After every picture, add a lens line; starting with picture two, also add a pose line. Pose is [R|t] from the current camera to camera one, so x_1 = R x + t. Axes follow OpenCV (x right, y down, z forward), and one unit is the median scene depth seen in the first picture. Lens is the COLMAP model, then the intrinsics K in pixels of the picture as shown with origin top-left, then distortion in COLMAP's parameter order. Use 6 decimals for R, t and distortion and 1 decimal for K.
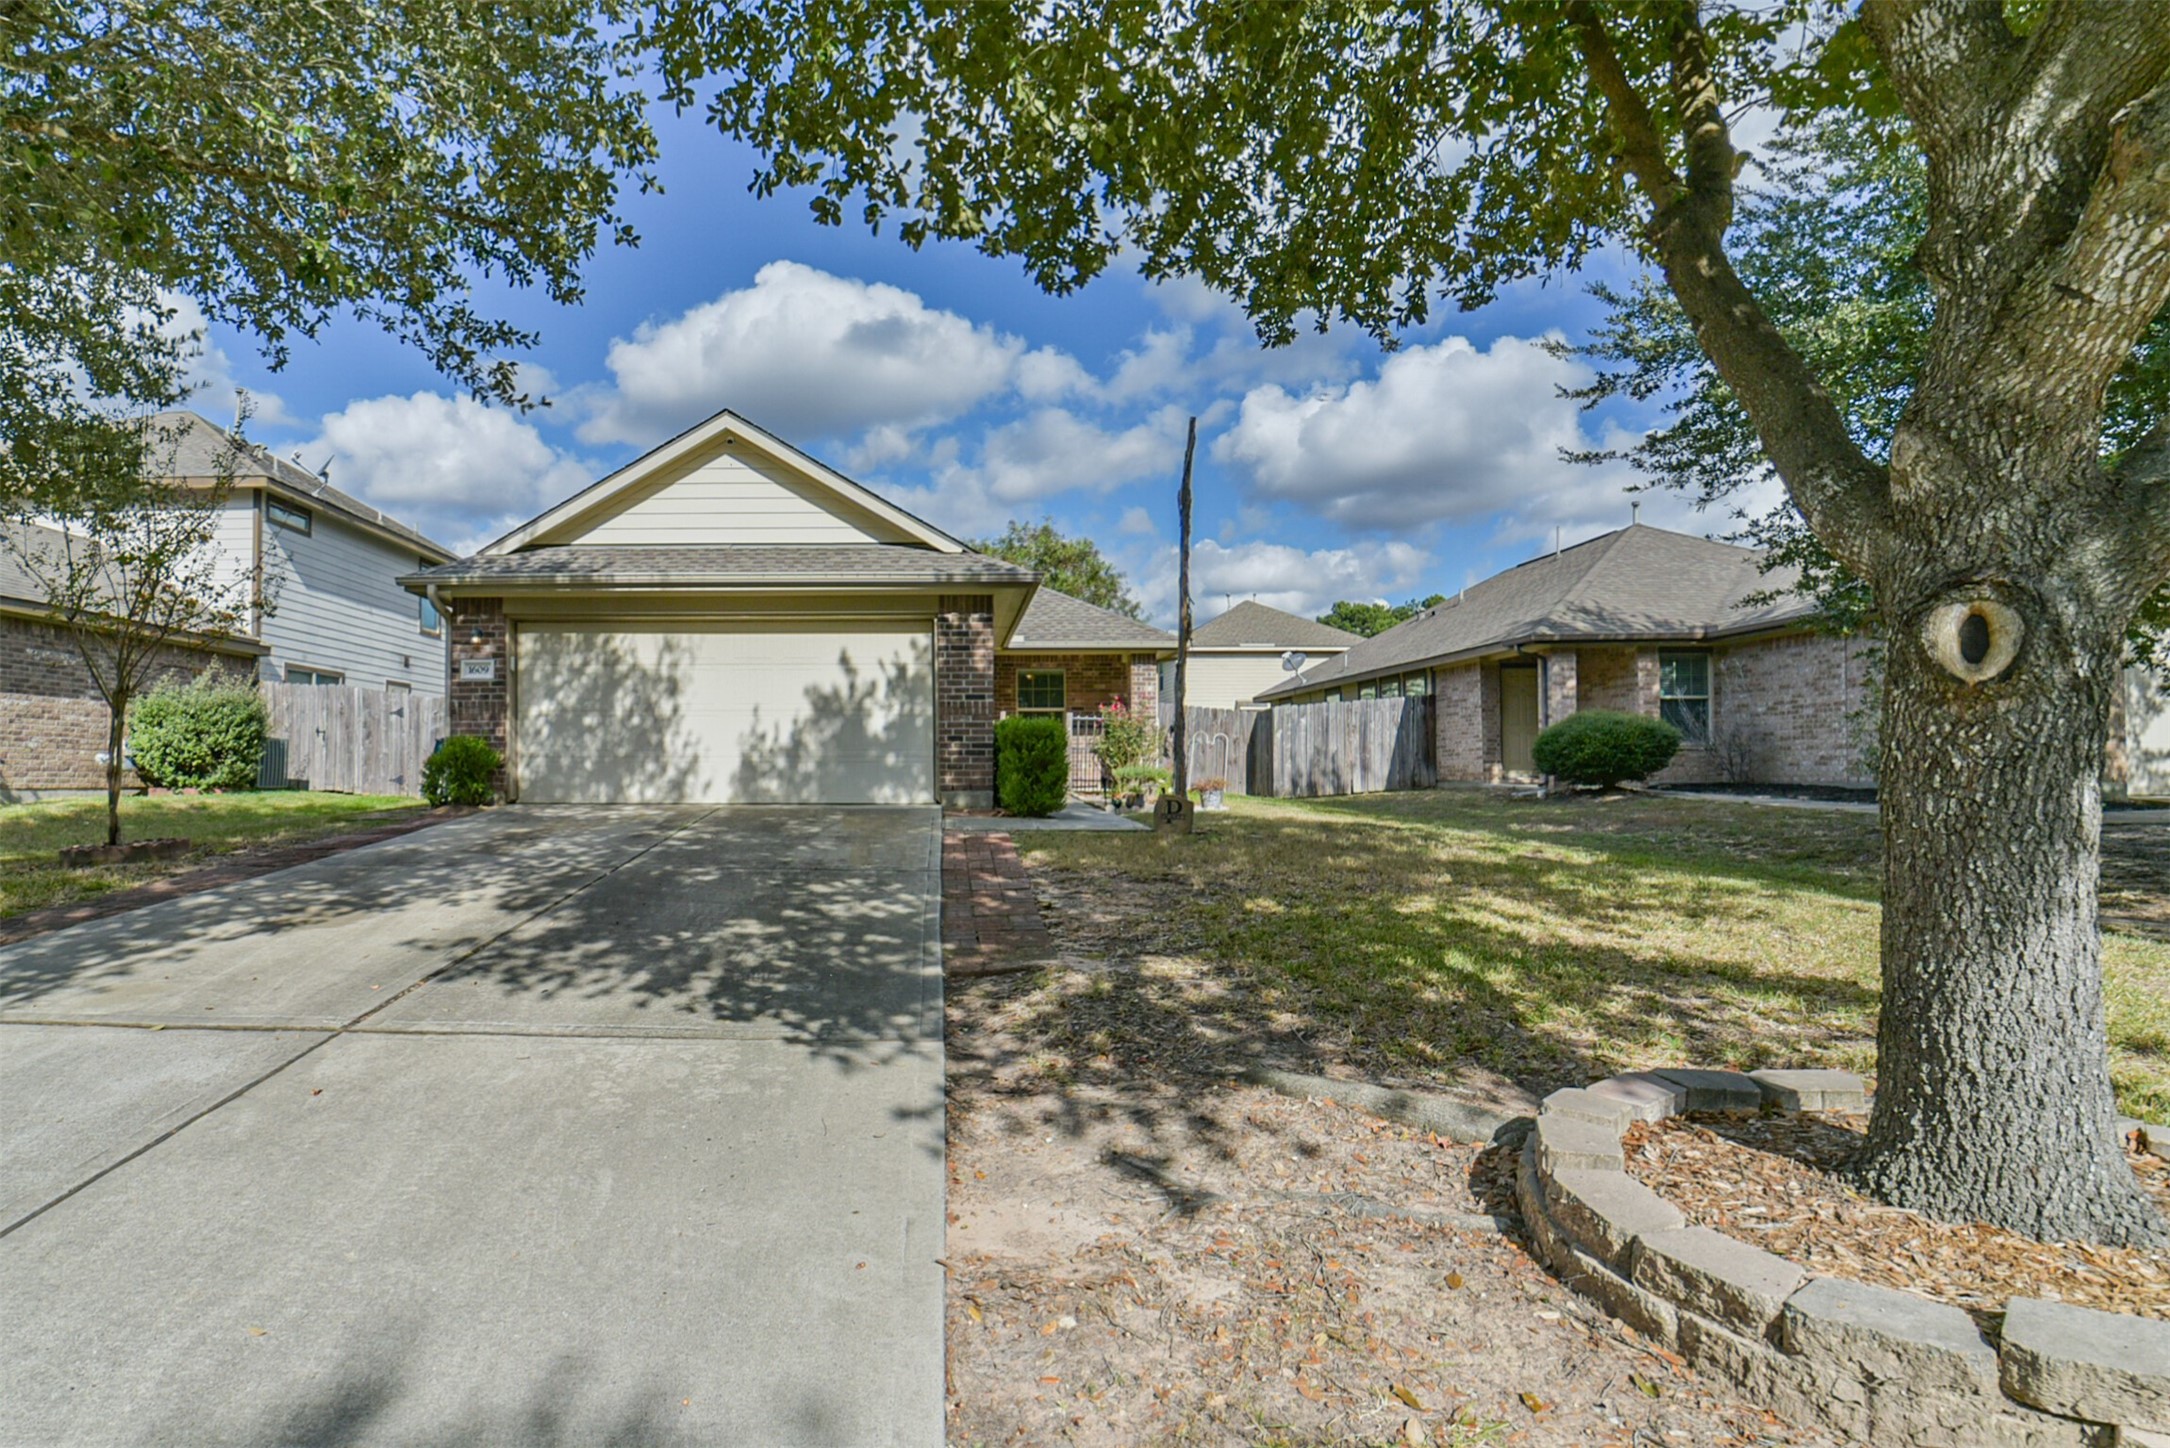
lens RADIAL K [[841.8, 0, 1089.8], [0, 841.8, 719.1], [0, 0, 1]] dist [-0.016741, 0.000088]
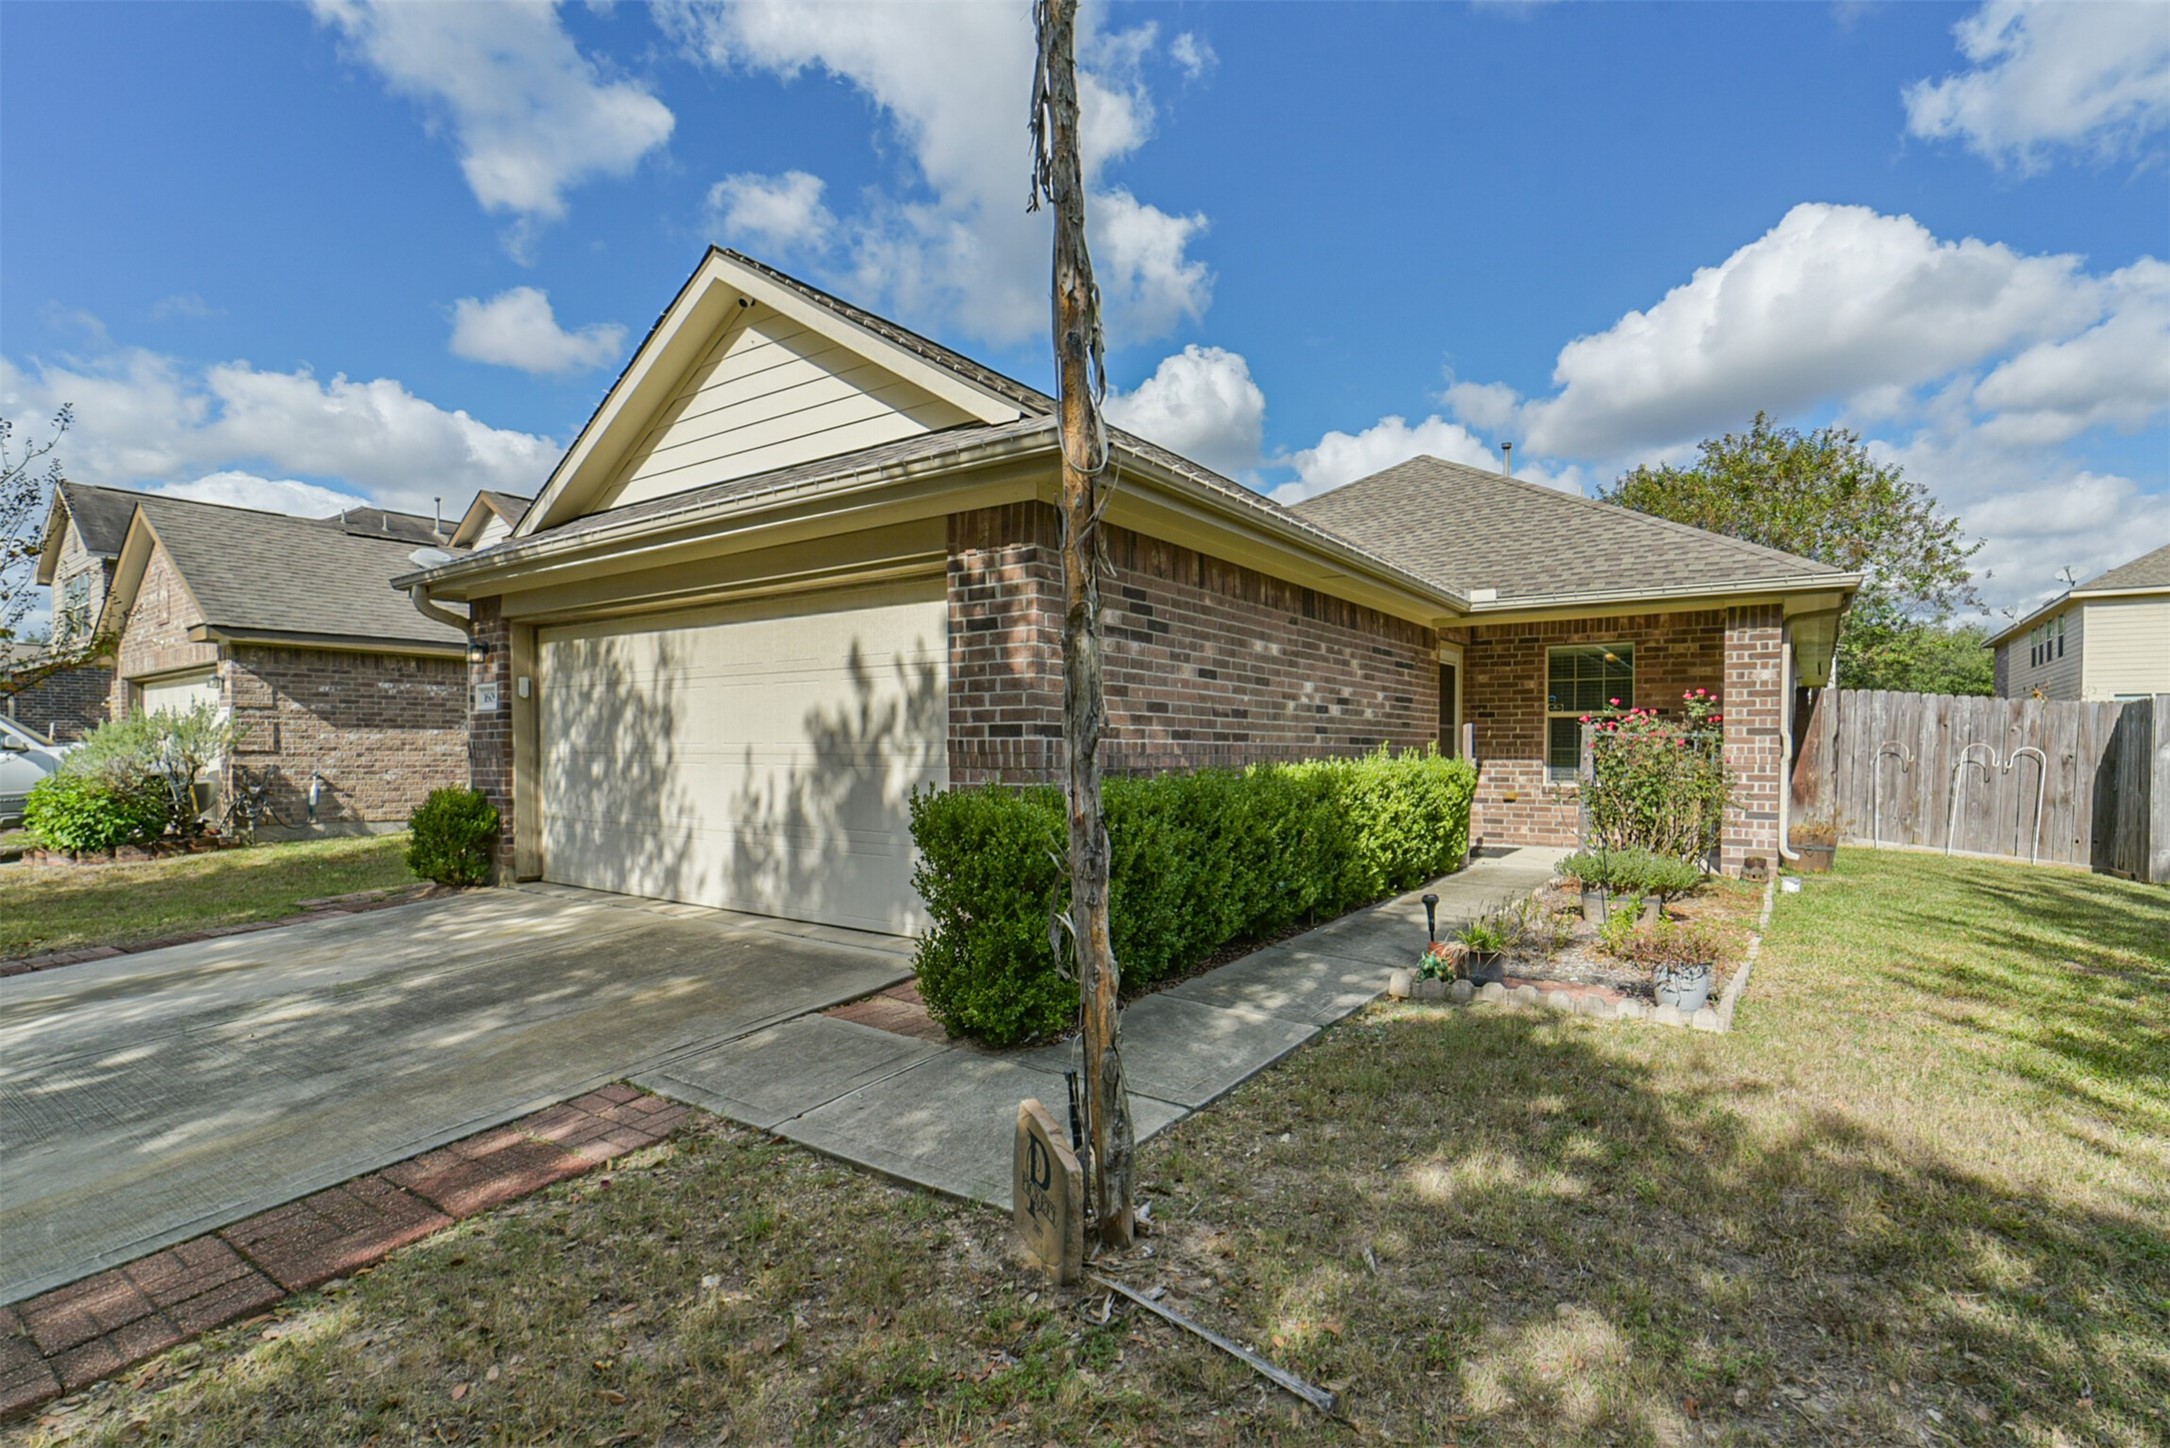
lens RADIAL K [[1062.2, 0, 1085.6], [0, 1062.2, 753.2], [0, 0, 1]] dist [-0.000237, 0.000024]
pose [[0.822846, 0.002217, -0.568259, 0.208079], [0.016783, 0.999461, 0.028201, -0.028884], [0.568016, -0.032742, 0.822366, 0.525641]]
